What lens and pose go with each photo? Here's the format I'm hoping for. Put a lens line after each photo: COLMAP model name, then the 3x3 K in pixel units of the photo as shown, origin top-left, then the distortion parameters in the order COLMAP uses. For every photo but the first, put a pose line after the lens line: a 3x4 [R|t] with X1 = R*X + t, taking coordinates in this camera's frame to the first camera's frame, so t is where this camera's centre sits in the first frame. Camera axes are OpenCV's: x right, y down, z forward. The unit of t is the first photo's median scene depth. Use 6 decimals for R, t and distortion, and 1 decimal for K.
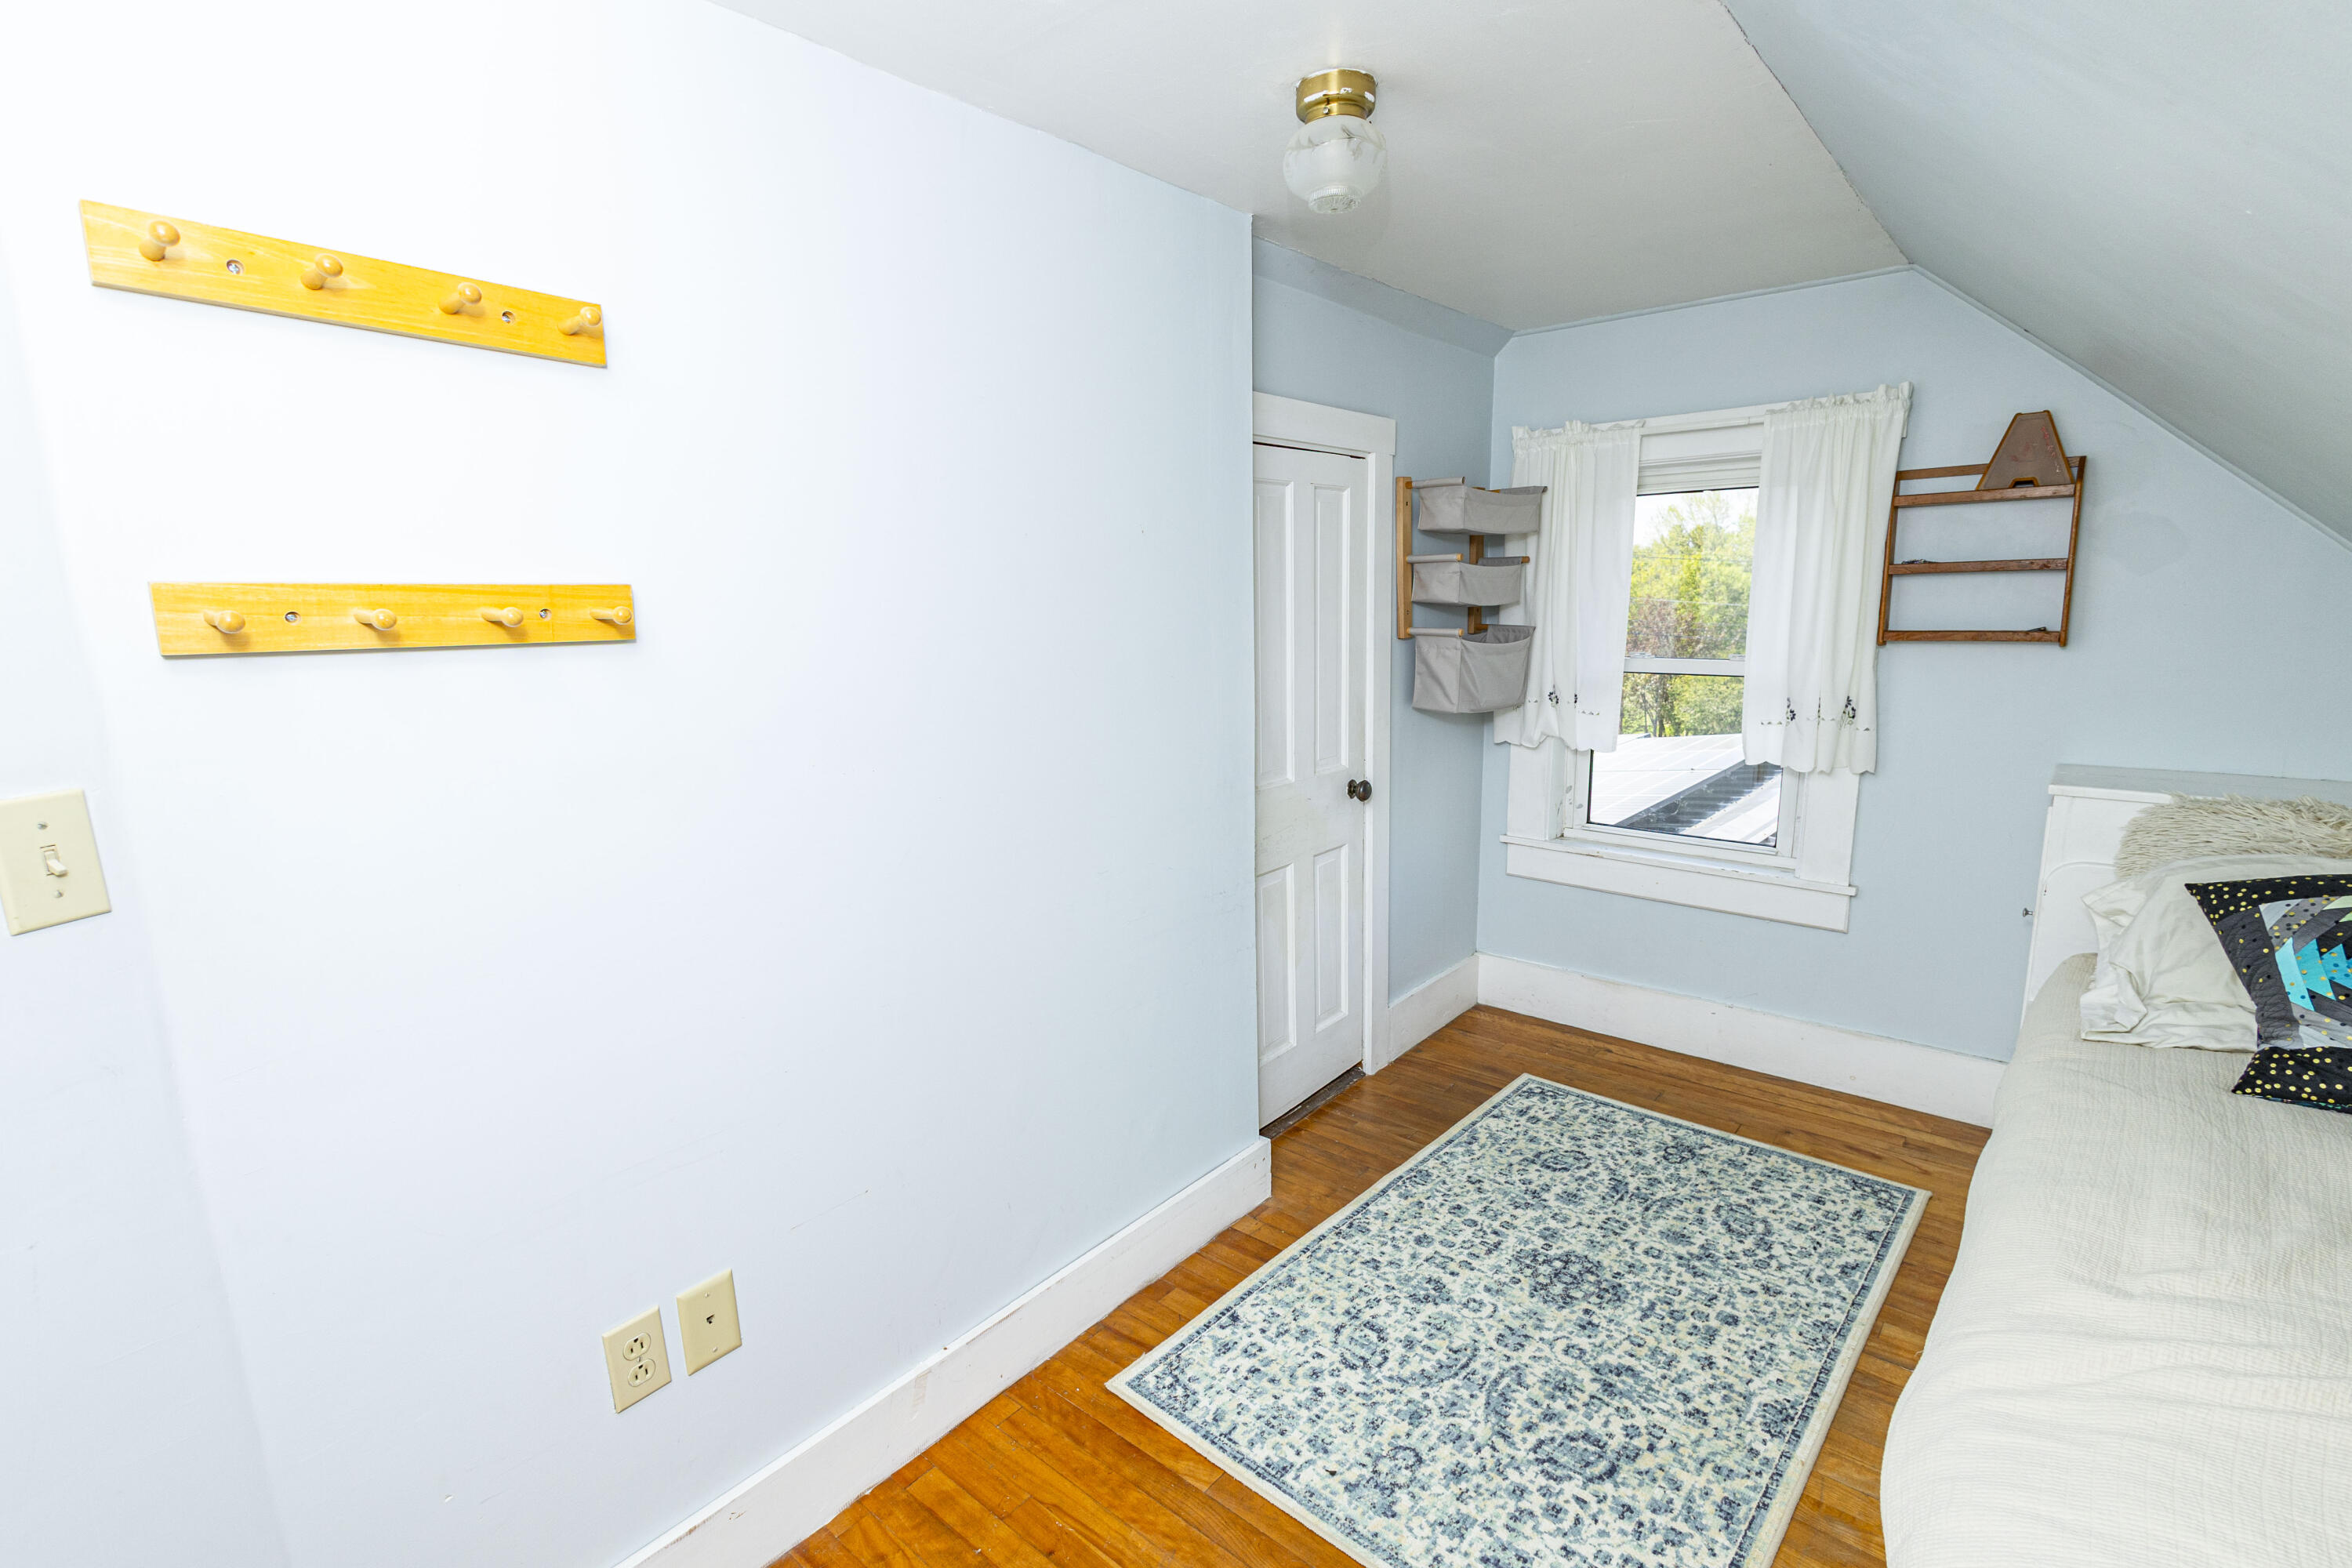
lens RADIAL K [[1080.6, 0, 1184.1], [0, 1080.6, 792.9], [0, 0, 1]] dist [0.009658, 0.000228]
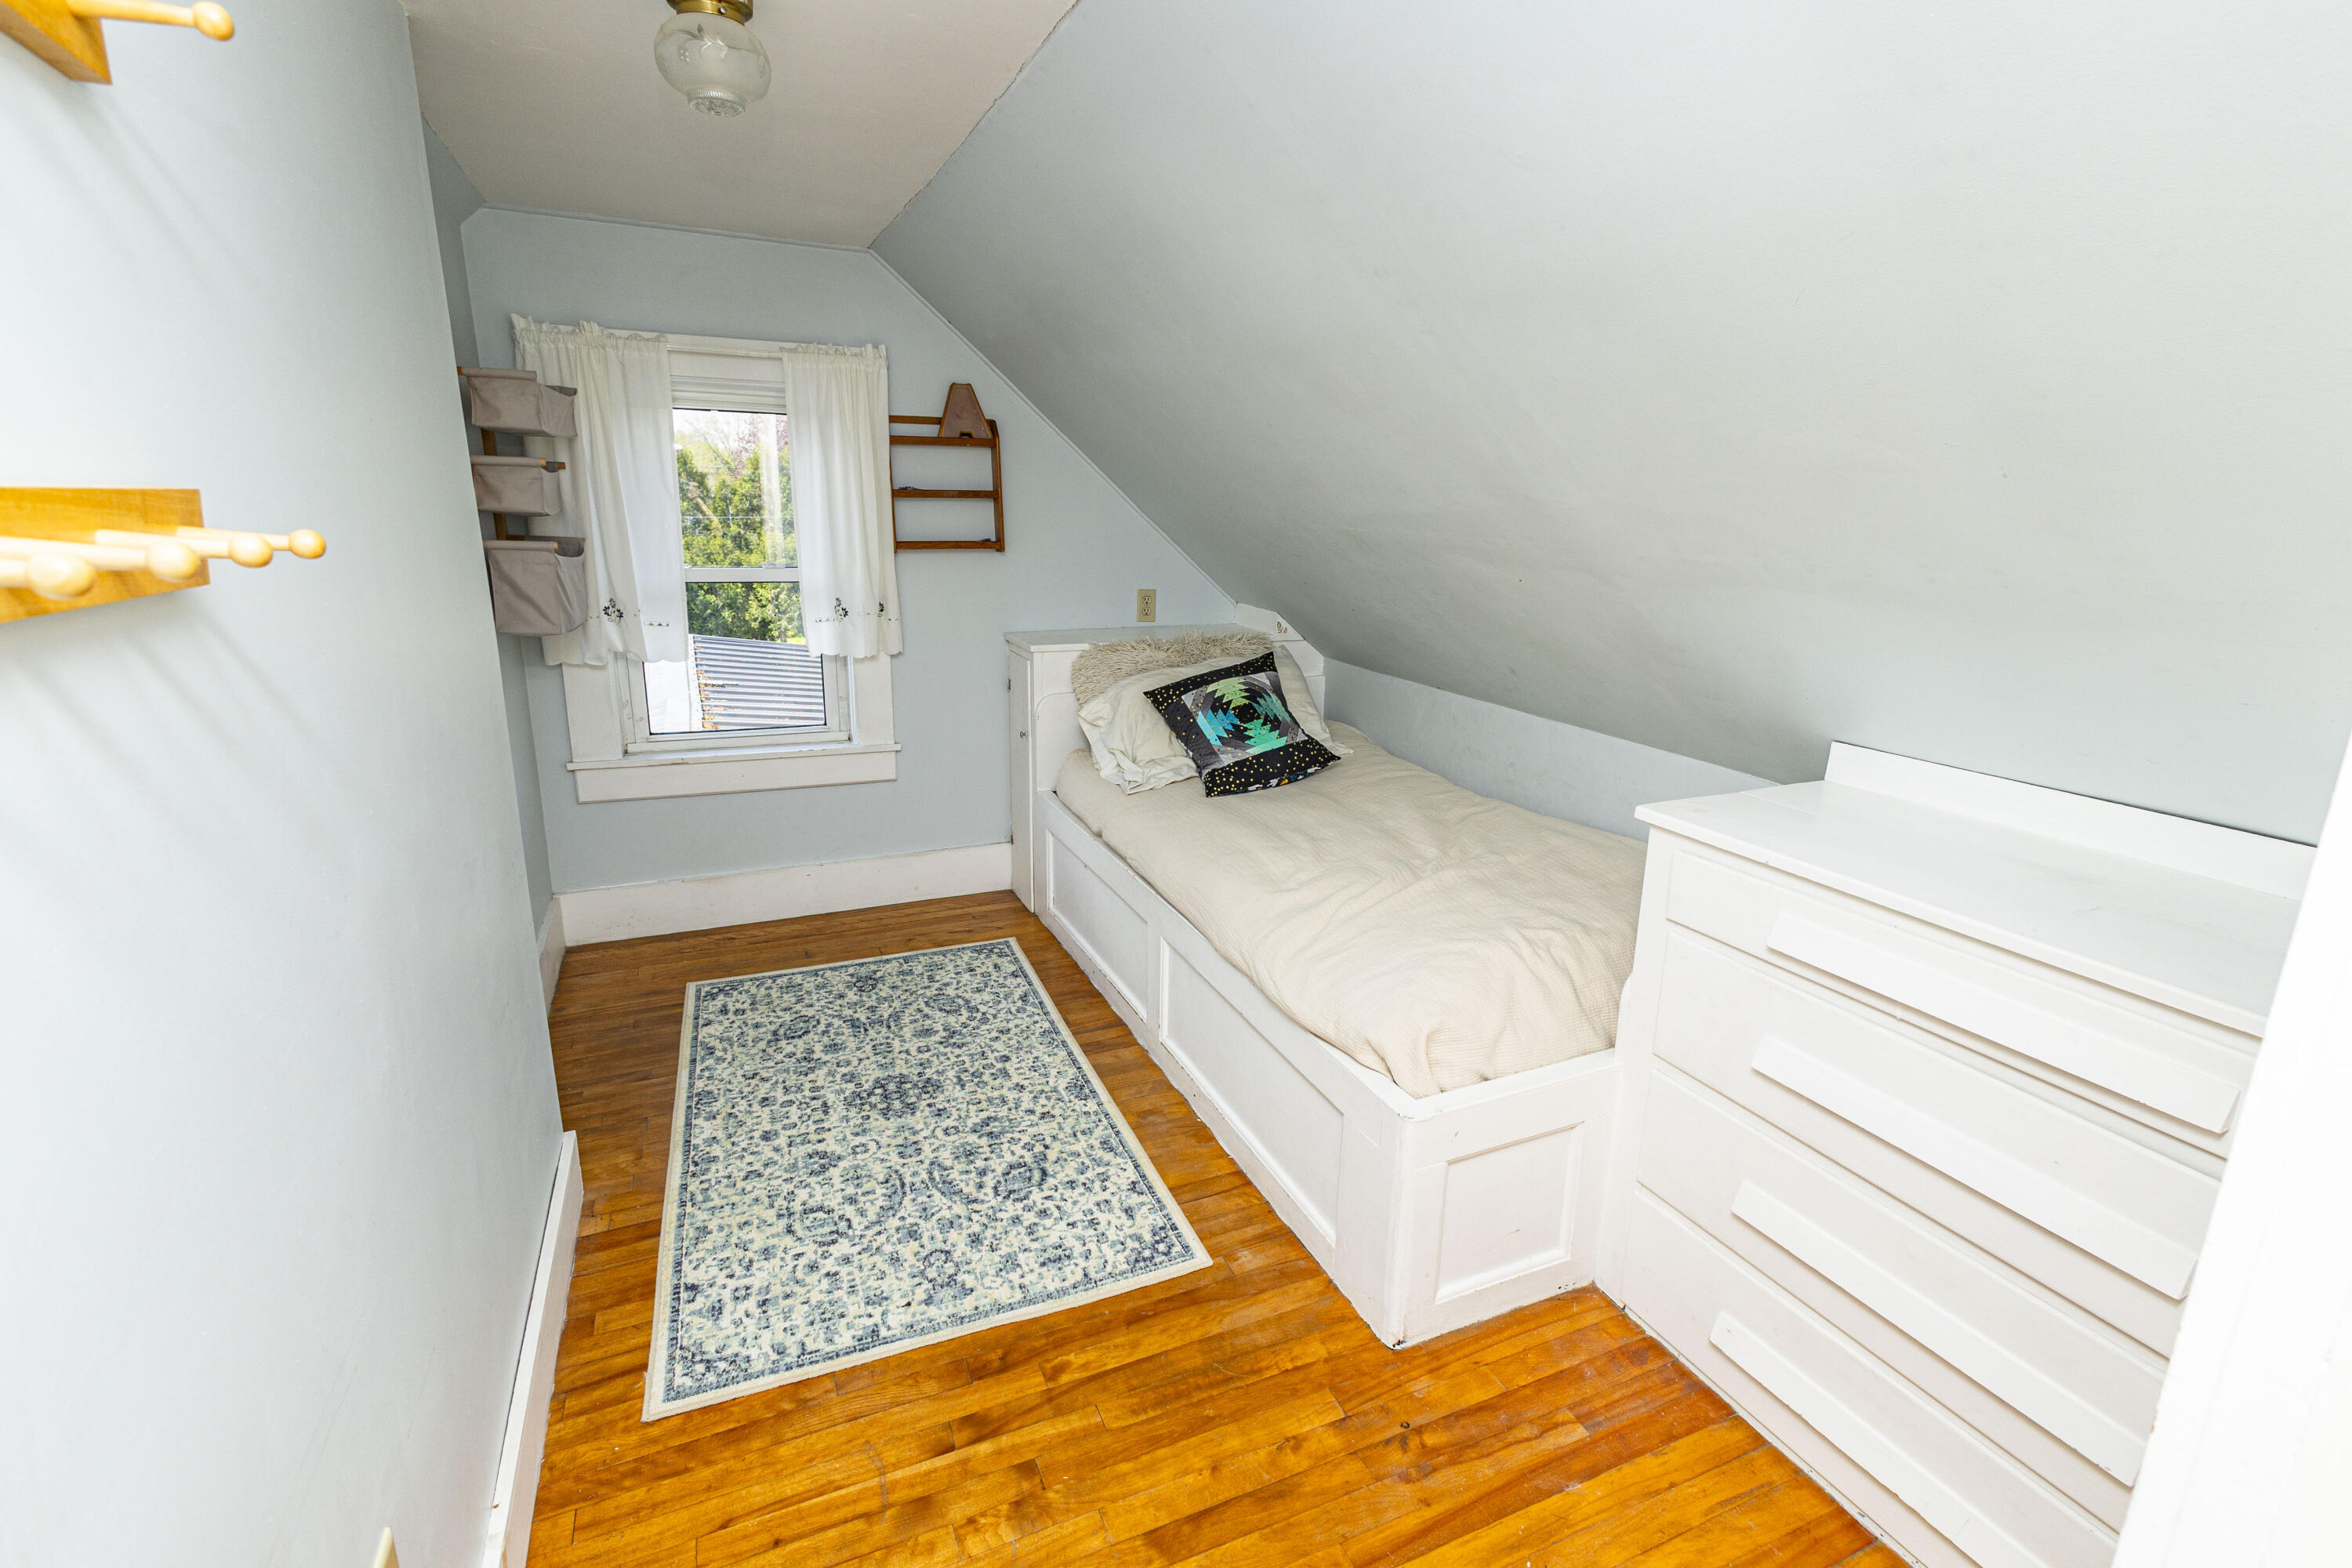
lens RADIAL K [[1080.6, 0, 1185.7], [0, 1080.6, 778.8], [0, 0, 1]] dist [0.009658, 0.000228]
pose [[0.431567, -0.202383, 0.879085, -0.488997], [0.137562, 0.977876, 0.157593, -0.035866], [-0.891530, 0.052917, 0.449859, 0.163404]]
